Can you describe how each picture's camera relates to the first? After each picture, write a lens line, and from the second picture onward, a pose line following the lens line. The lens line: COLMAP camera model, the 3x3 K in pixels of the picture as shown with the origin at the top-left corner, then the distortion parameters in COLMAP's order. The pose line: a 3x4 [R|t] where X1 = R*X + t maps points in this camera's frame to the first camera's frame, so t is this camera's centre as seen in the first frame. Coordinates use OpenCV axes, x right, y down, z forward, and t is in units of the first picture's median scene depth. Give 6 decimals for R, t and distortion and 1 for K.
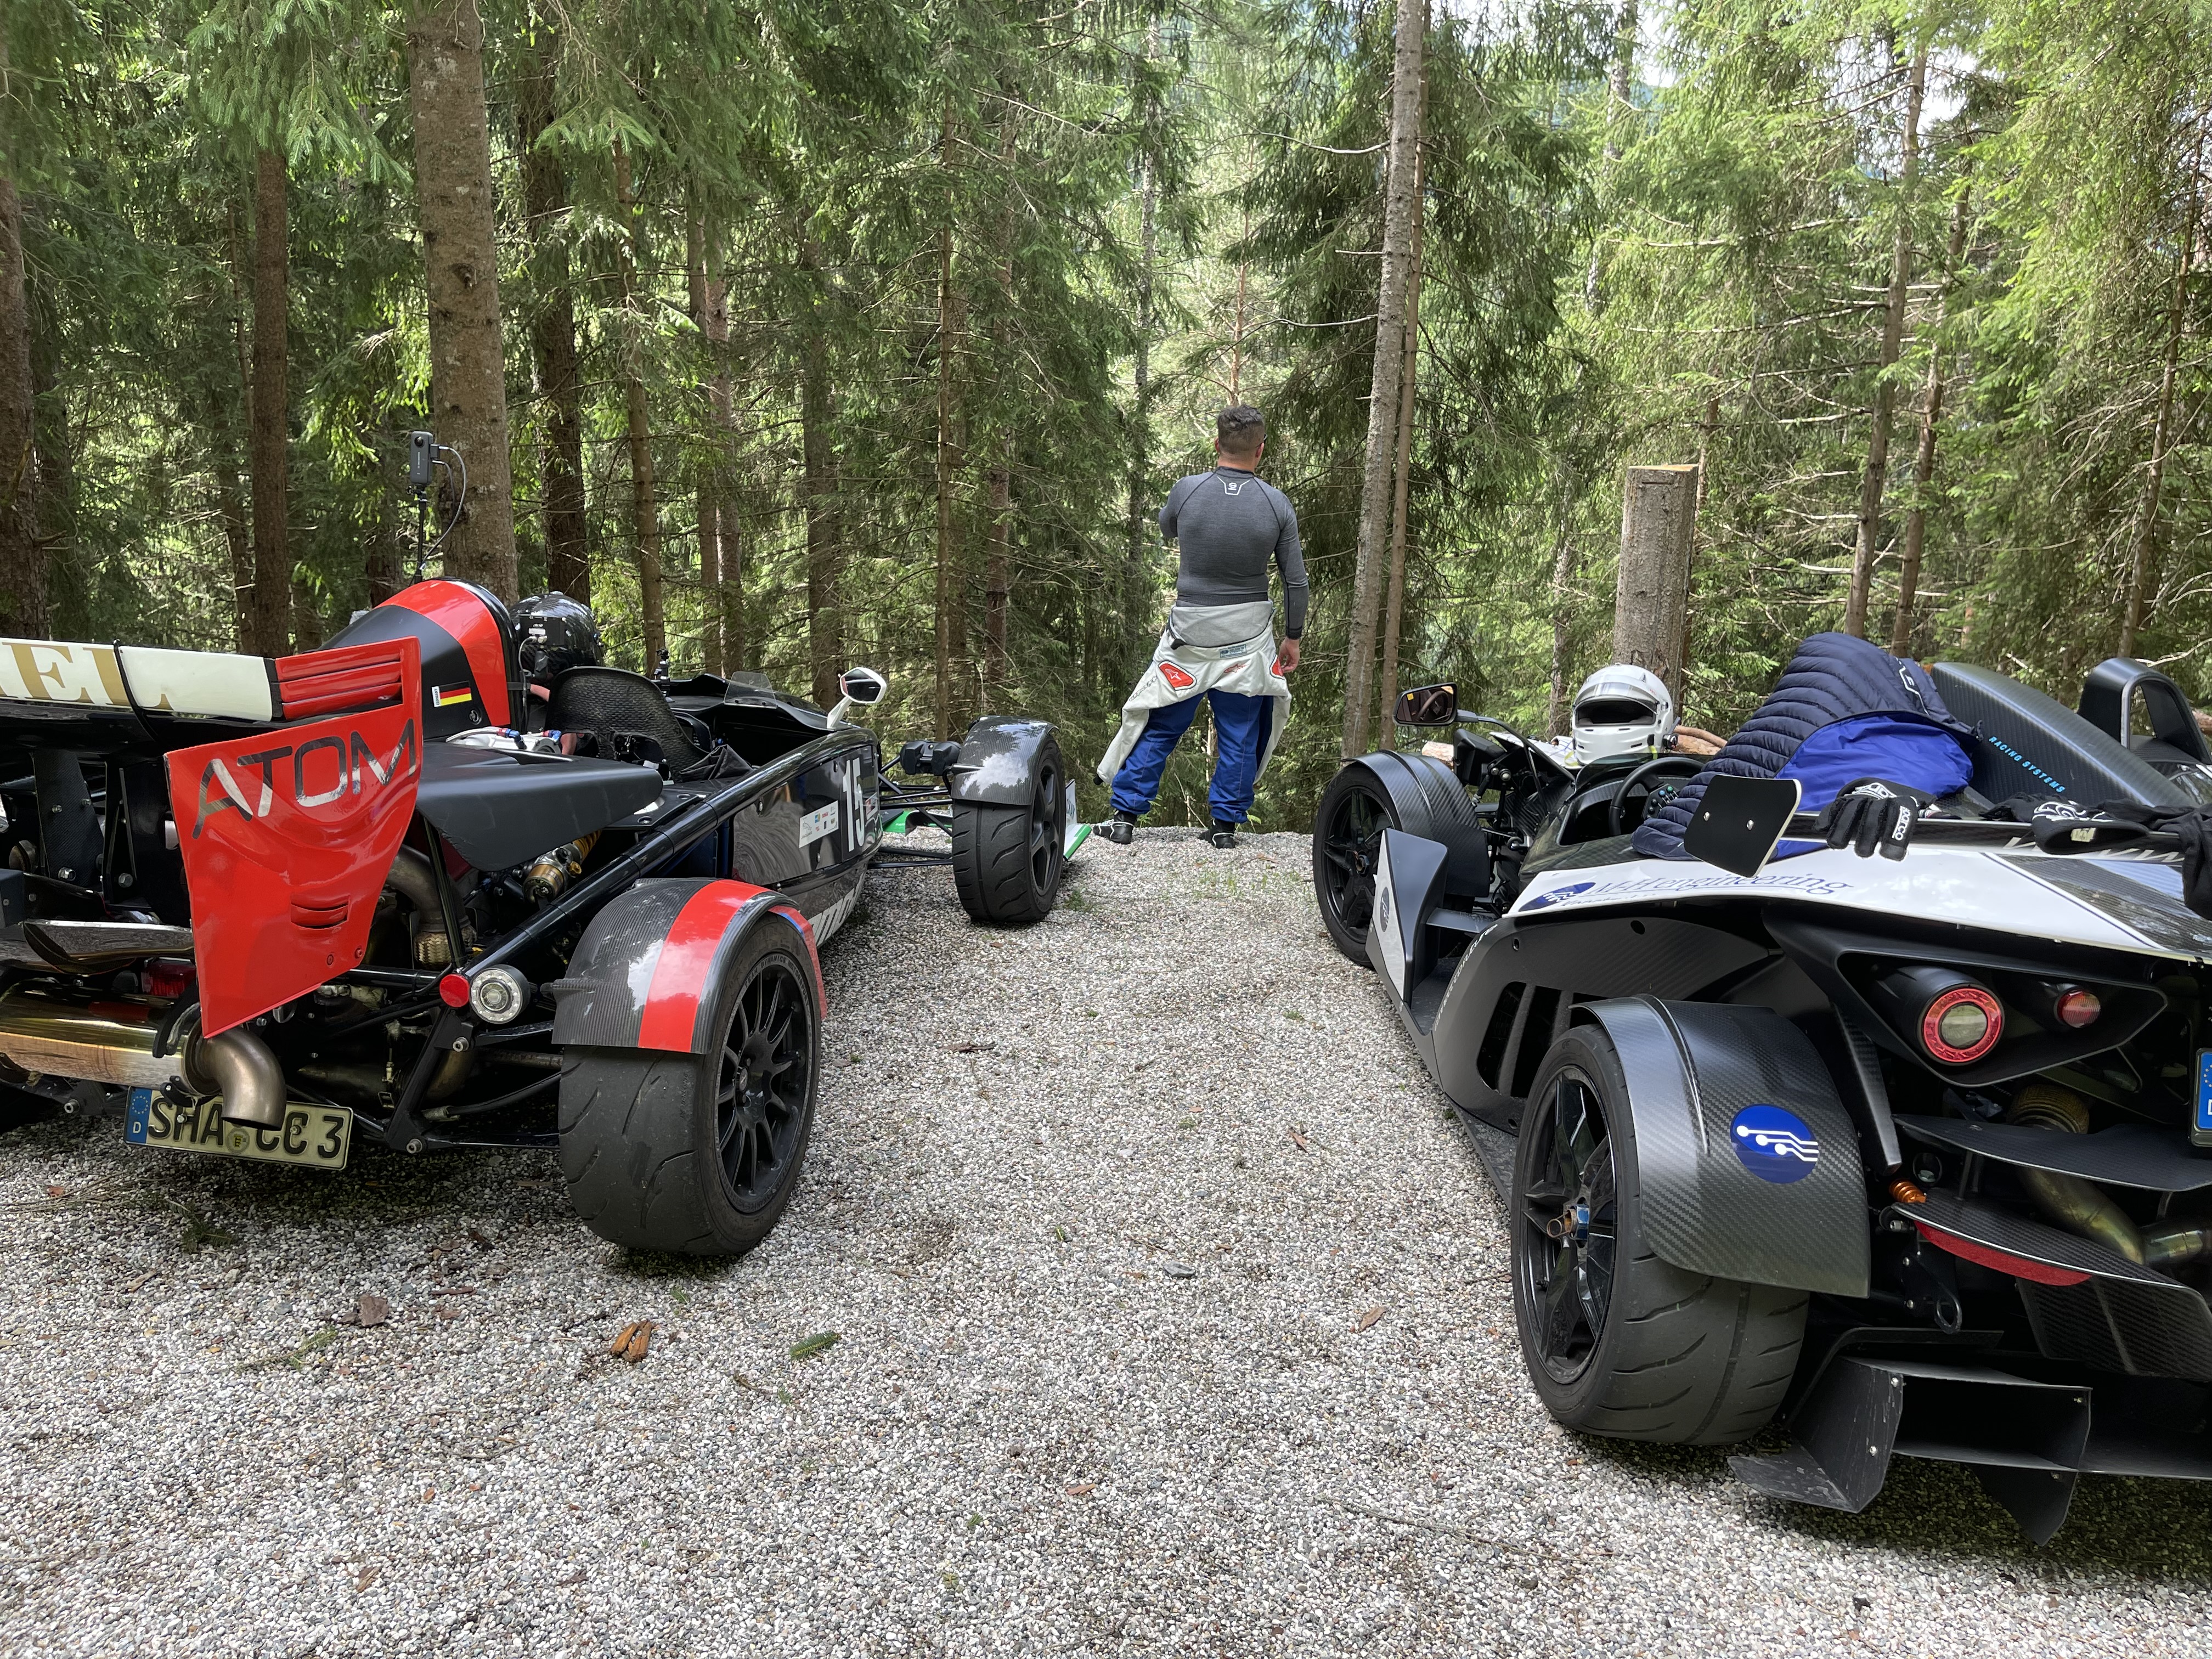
lens RADIAL K [[1670.7, 0, 1117.2], [0, 1670.7, 838.4], [0, 0, 1]] dist [0.079006, -0.103383]
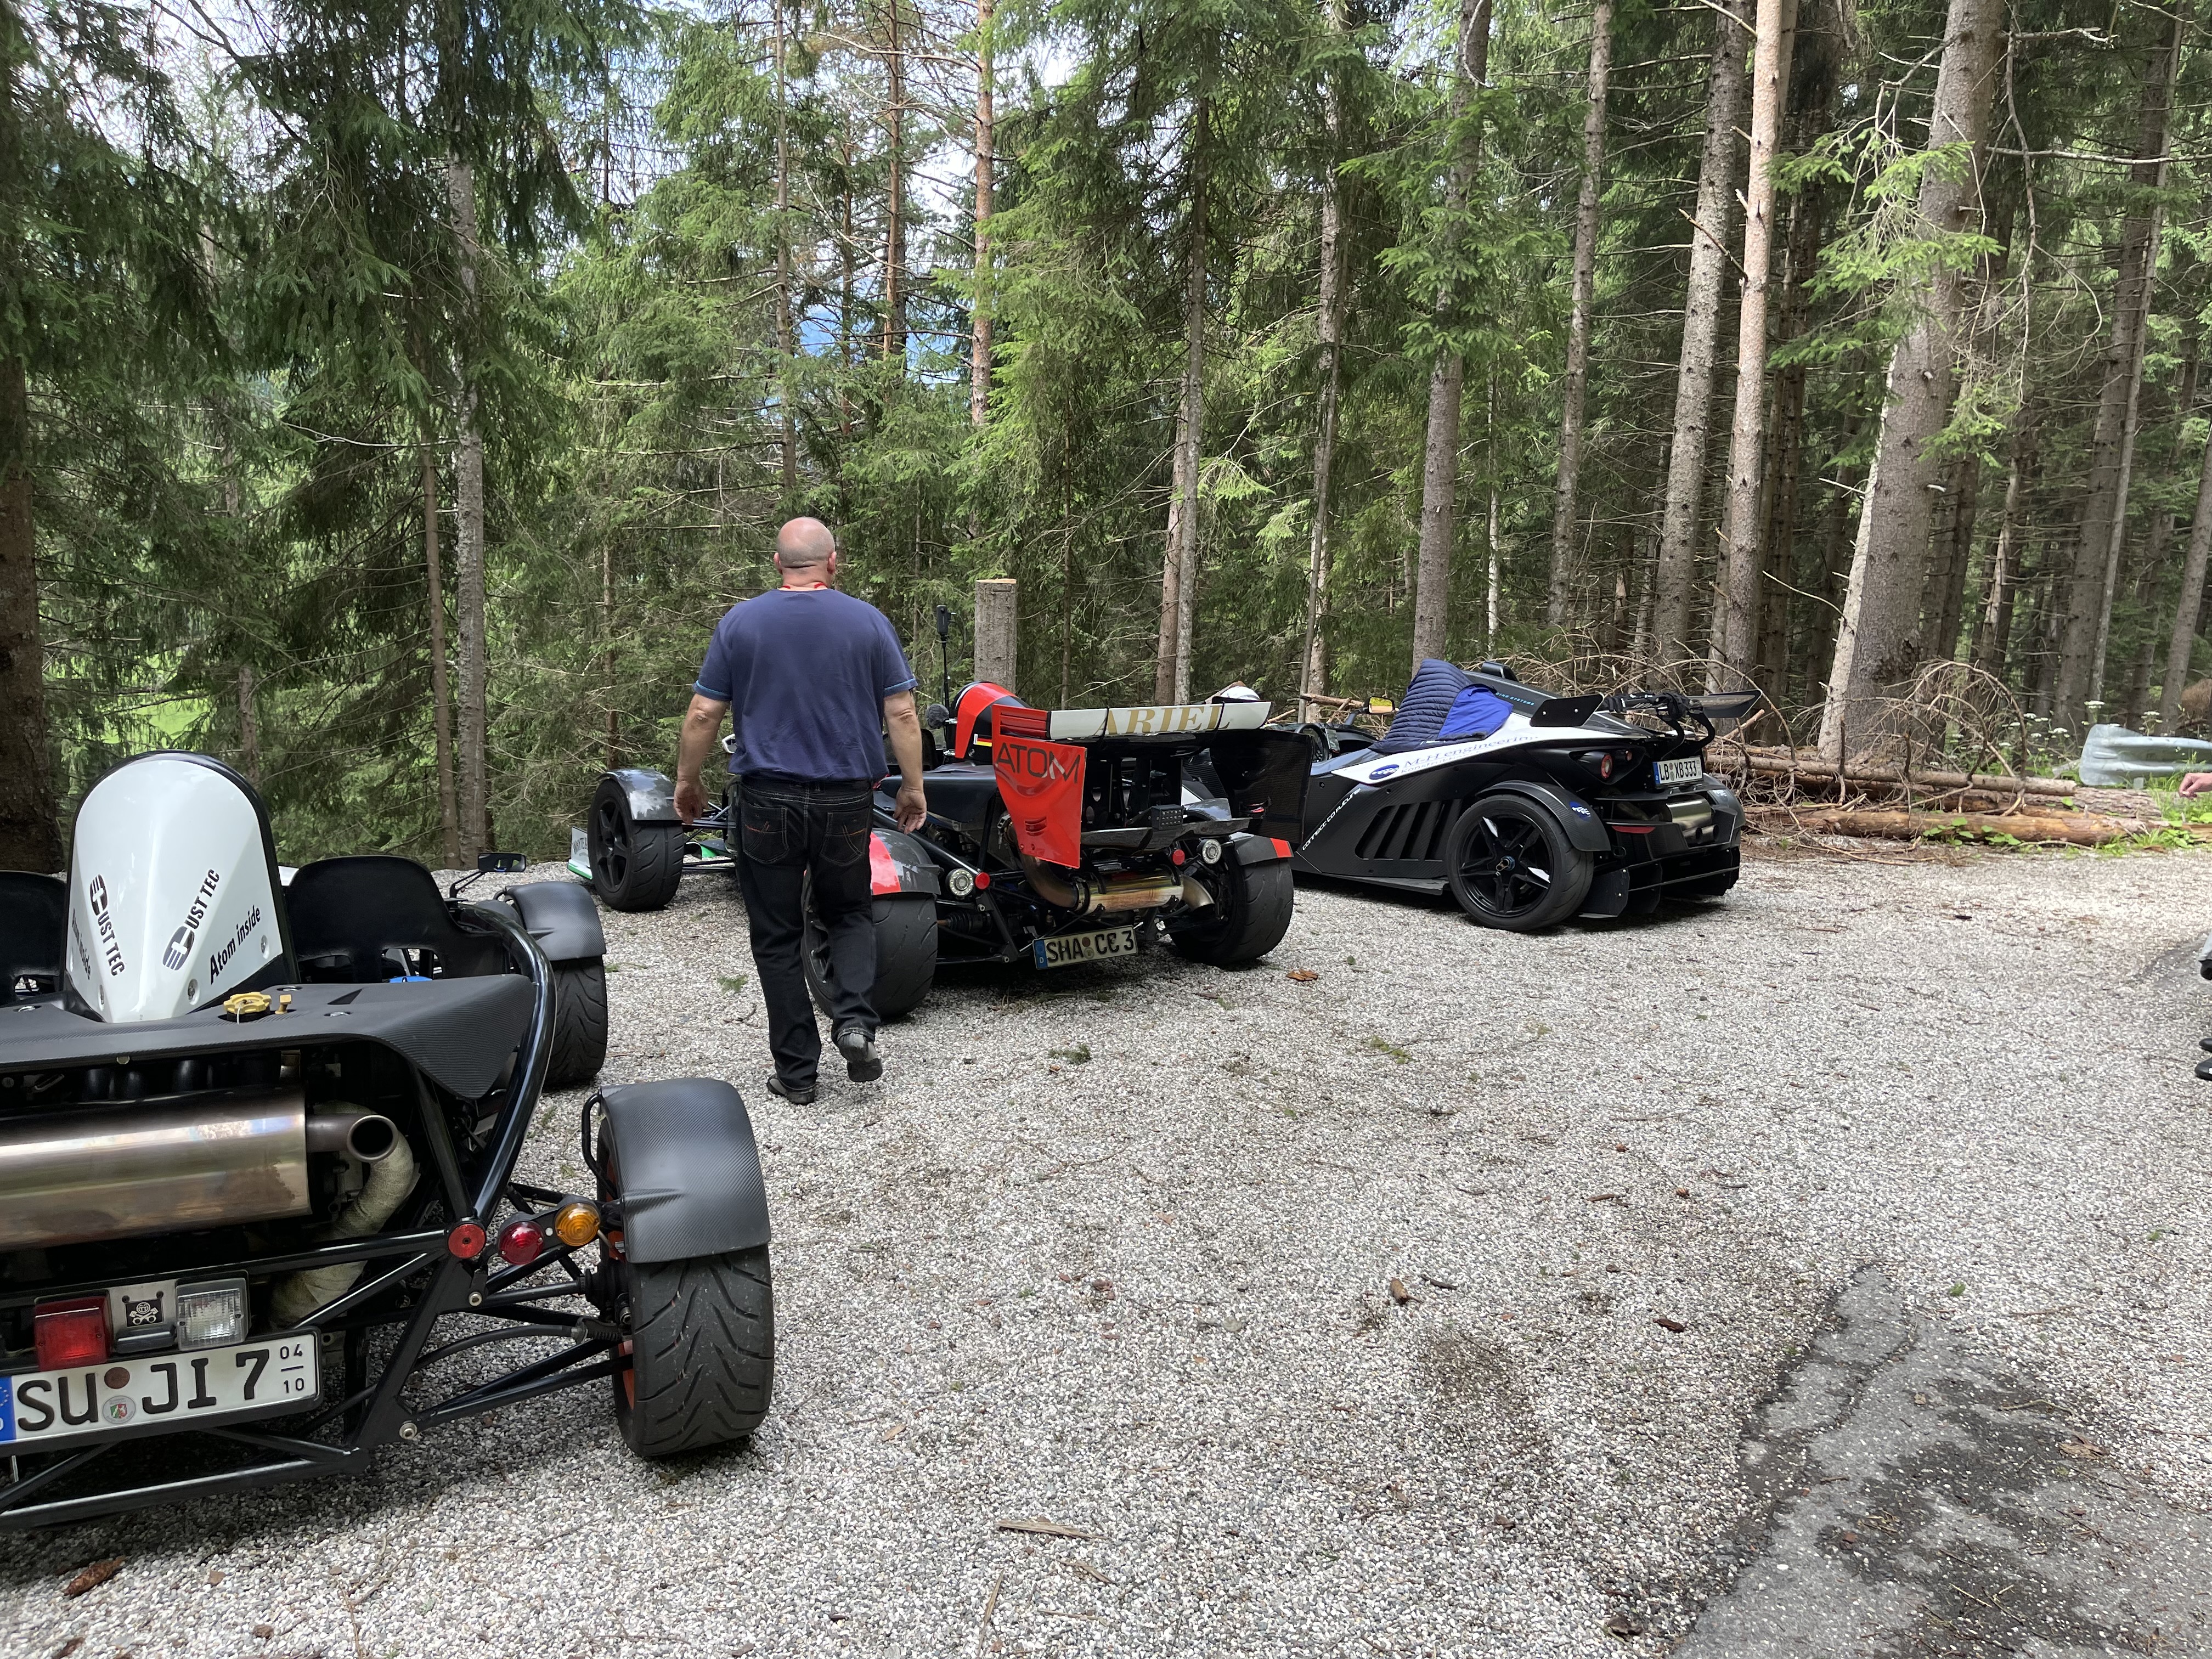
lens RADIAL K [[1670.7, 0, 1135.3], [0, 1670.7, 811.8], [0, 0, 1]] dist [0.079006, -0.103383]
pose [[0.678349, -0.134184, 0.722383, -1.479158], [0.173749, 0.984592, 0.019732, -0.016269], [-0.713901, 0.112129, 0.691211, -0.355691]]
